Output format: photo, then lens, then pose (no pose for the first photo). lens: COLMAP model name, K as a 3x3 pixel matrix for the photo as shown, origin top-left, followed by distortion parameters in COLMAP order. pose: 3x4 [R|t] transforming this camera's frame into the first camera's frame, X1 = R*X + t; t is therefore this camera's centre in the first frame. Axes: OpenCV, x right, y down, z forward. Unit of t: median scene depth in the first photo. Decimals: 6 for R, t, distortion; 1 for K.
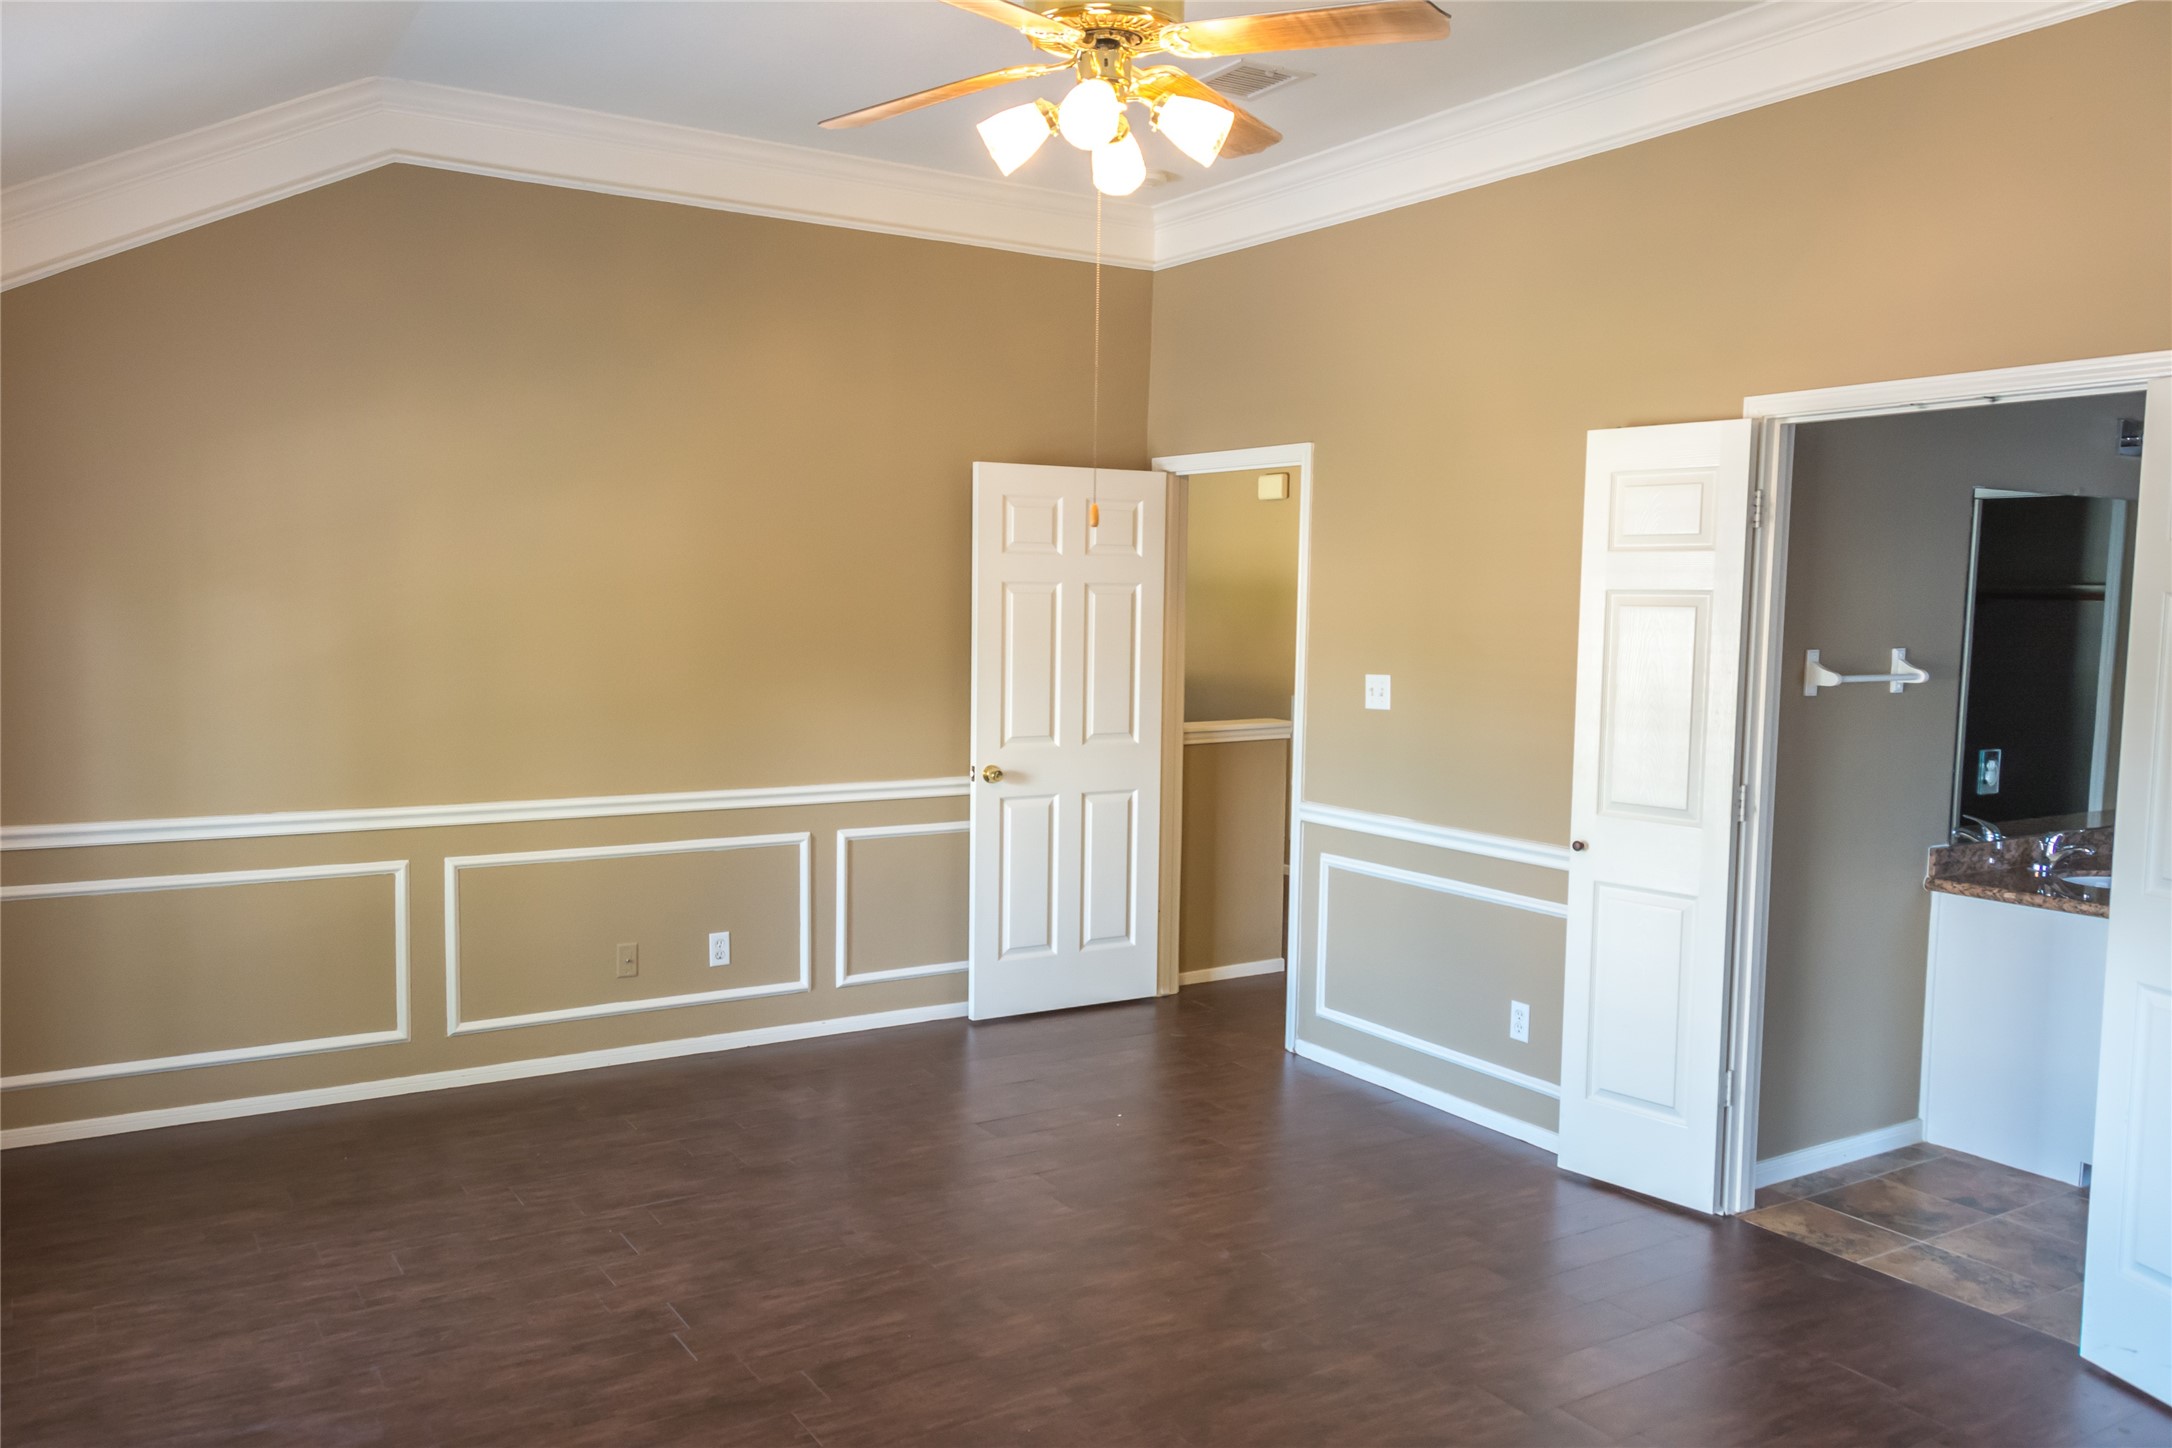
lens RADIAL K [[1663.4, 0, 1051.1], [0, 1663.4, 724.0], [0, 0, 1]] dist [0.050270, -0.033626]
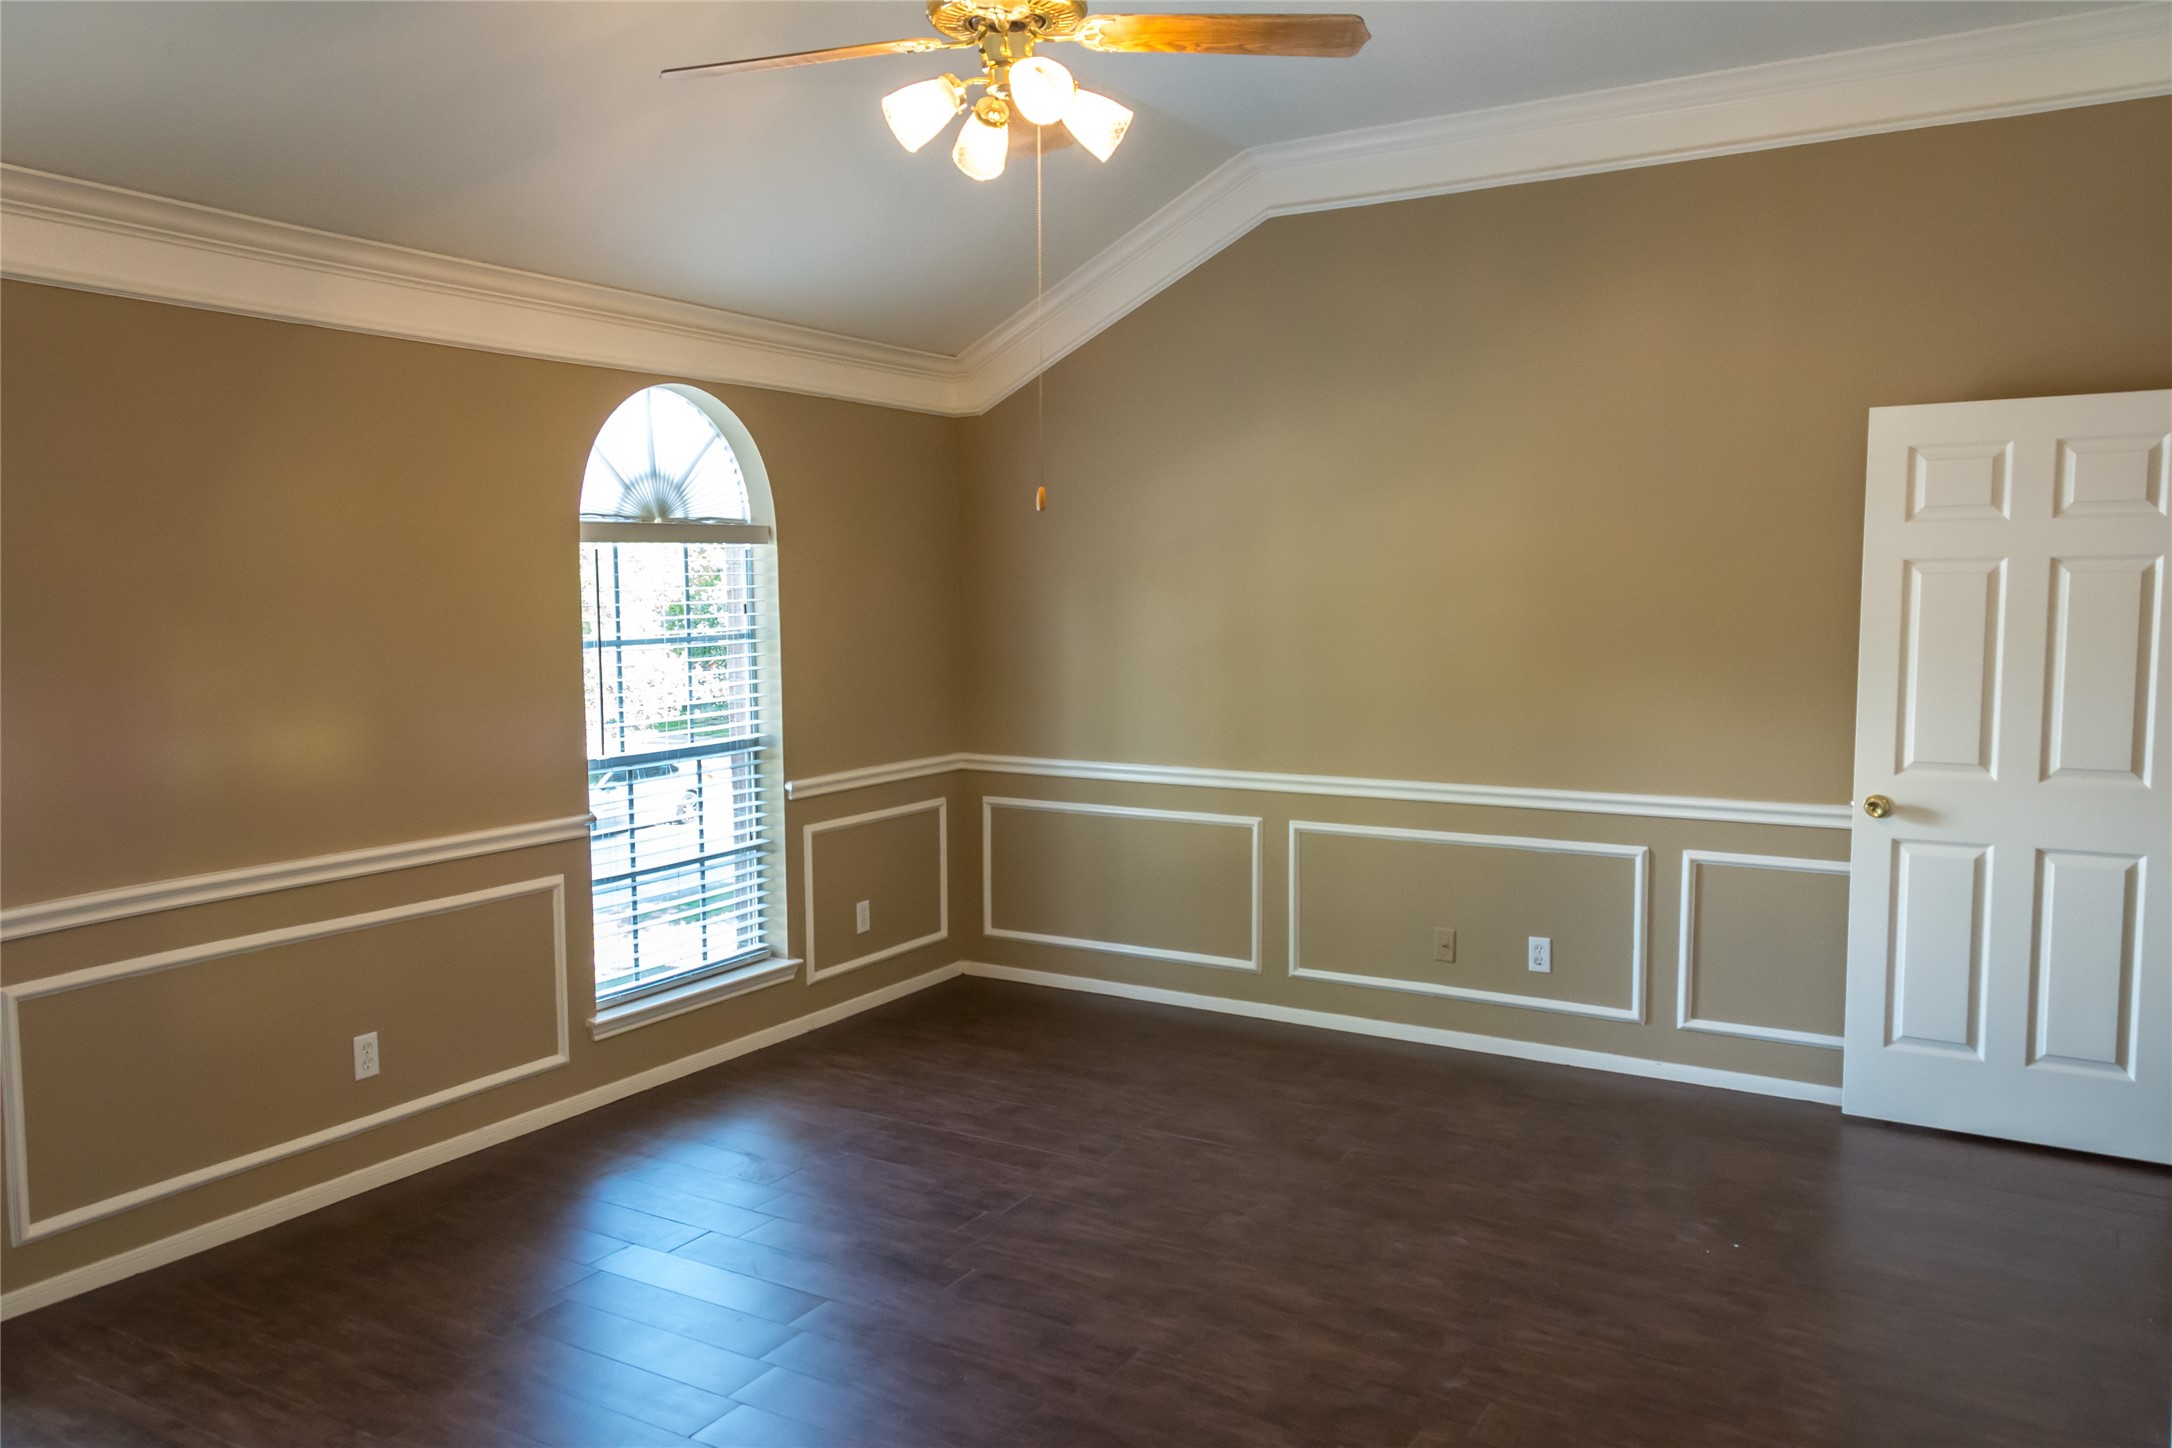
lens RADIAL K [[1663.4, 0, 1102.4], [0, 1663.4, 728.1], [0, 0, 1]] dist [0.050270, -0.033626]
pose [[0.447505, 0.059332, -0.892311, 0.536651], [-0.058553, 0.997600, 0.036968, -0.015383], [0.892362, 0.035704, 0.449905, 0.341082]]
